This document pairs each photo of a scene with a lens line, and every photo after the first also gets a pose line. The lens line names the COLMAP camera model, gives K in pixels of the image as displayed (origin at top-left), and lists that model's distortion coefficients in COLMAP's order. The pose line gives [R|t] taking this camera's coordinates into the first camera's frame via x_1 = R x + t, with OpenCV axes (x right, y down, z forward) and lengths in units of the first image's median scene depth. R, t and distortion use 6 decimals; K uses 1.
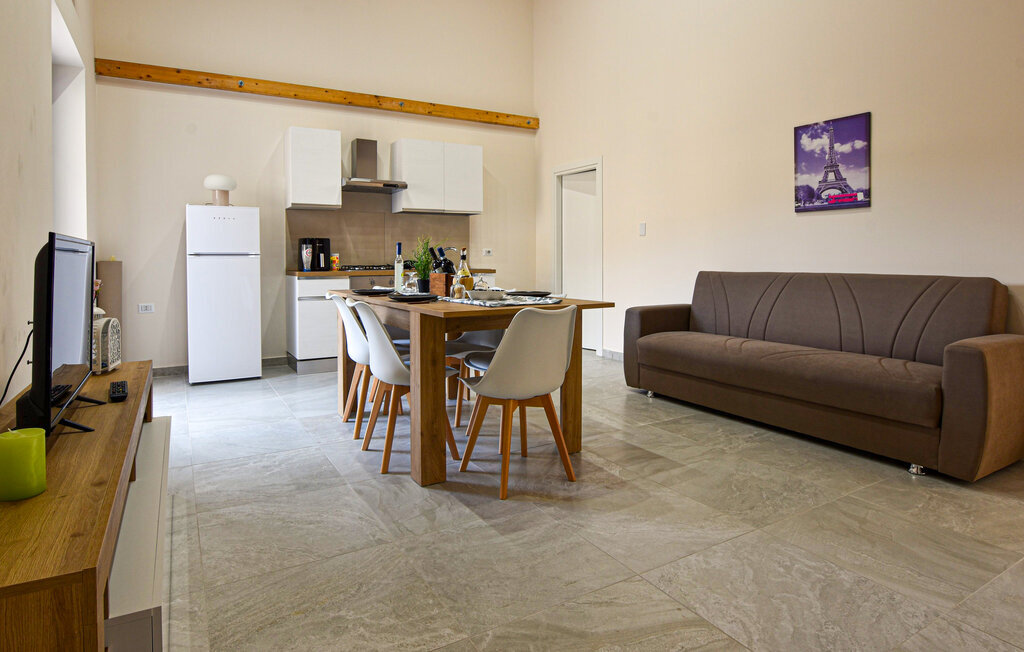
lens RADIAL K [[569.5, 0, 512.8], [0, 569.5, 281.6], [0, 0, 1]] dist [-0.018974, 0.000037]
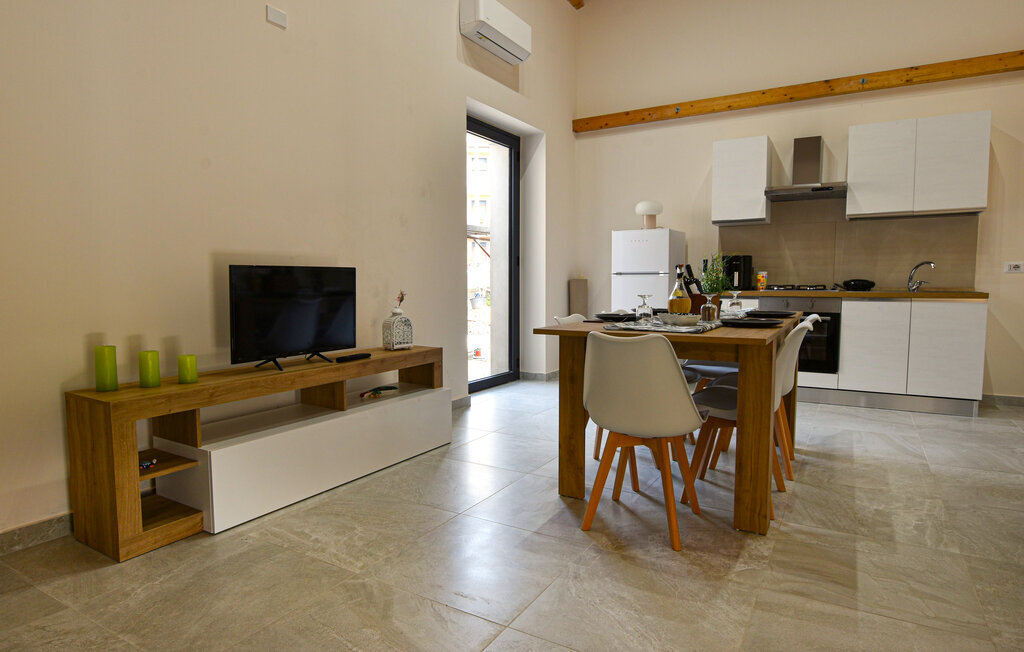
lens RADIAL K [[598.3, 0, 512.0], [0, 598.3, 326.0], [0, 0, 1]] dist [-0.005528, -0.002523]
pose [[0.478523, 0.067915, -0.875445, 0.491728], [-0.035171, 0.997687, 0.058173, -0.005243], [0.877371, 0.002953, 0.479804, 0.266576]]
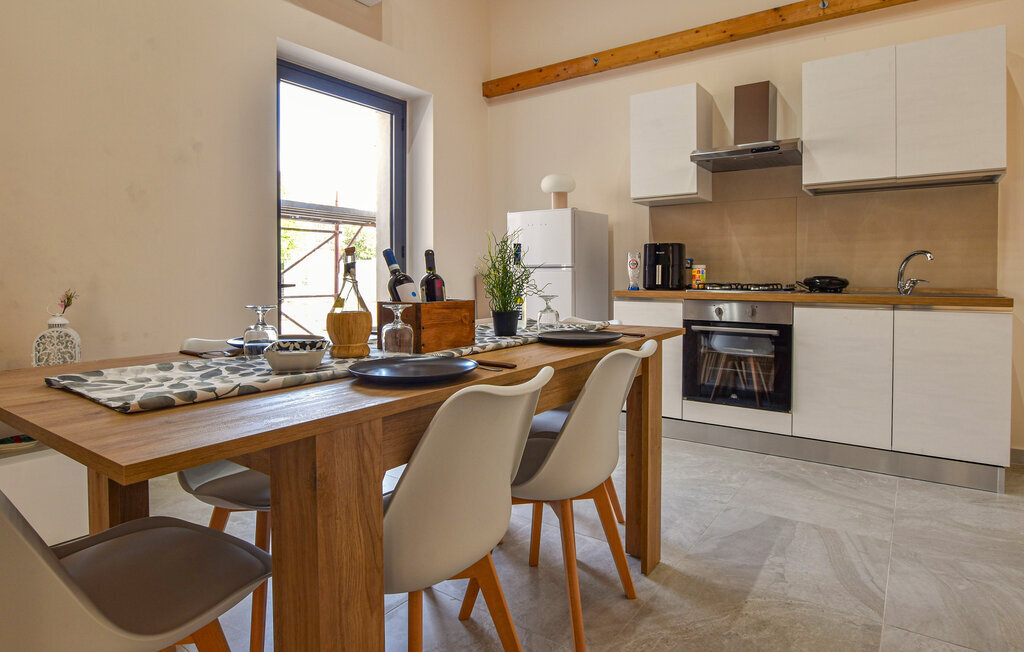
lens RADIAL K [[569.5, 0, 512.8], [0, 569.5, 281.6], [0, 0, 1]] dist [-0.018974, 0.000037]
pose [[0.394332, 0.014547, -0.918853, 0.321229], [-0.041016, 0.999157, -0.001784, -0.027519], [0.918052, 0.038391, 0.394596, 0.759711]]
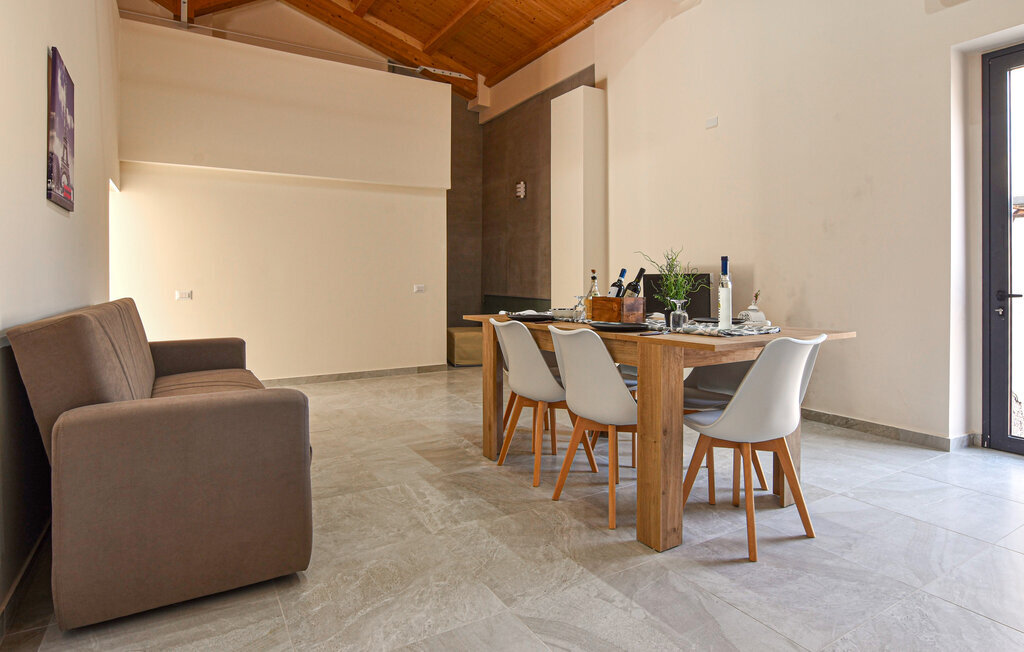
lens RADIAL K [[558.6, 0, 515.7], [0, 558.6, 284.0], [0, 0, 1]] dist [-0.021675, -0.000148]
pose [[-0.999984, 0.002637, 0.004908, 0.039712], [0.002885, 0.998687, 0.051147, -0.068848], [-0.004767, 0.051161, -0.998679, 1.625705]]
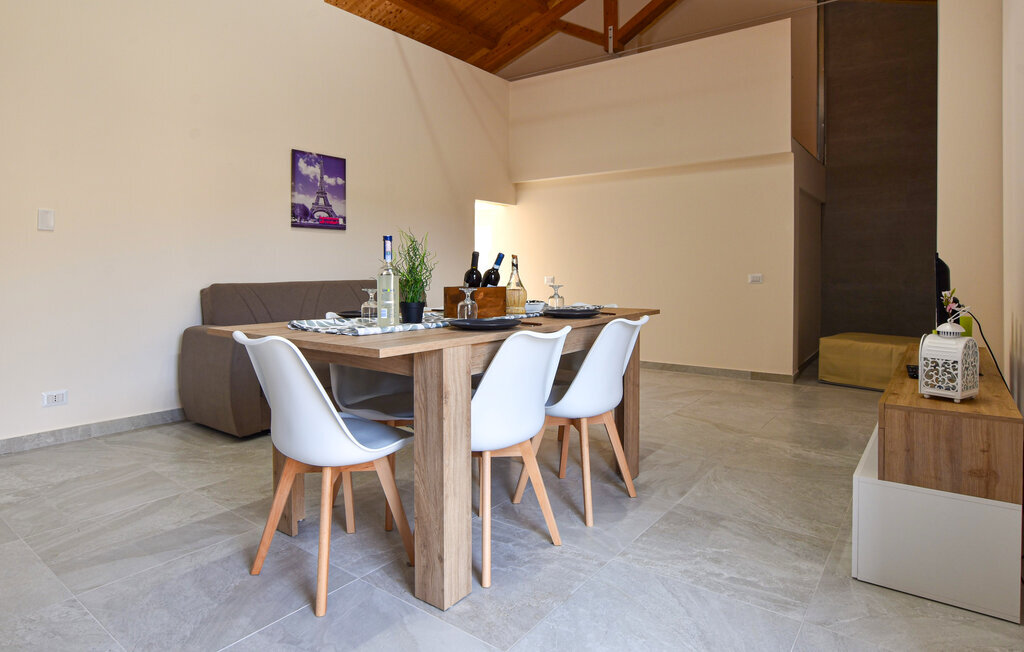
lens RADIAL K [[569.5, 0, 512.8], [0, 569.5, 281.6], [0, 0, 1]] dist [-0.018974, 0.000037]
pose [[-0.374659, -0.018692, 0.926974, -0.717650], [0.040320, 0.998522, 0.036431, -0.041033], [-0.926286, 0.051025, -0.373352, 1.074433]]
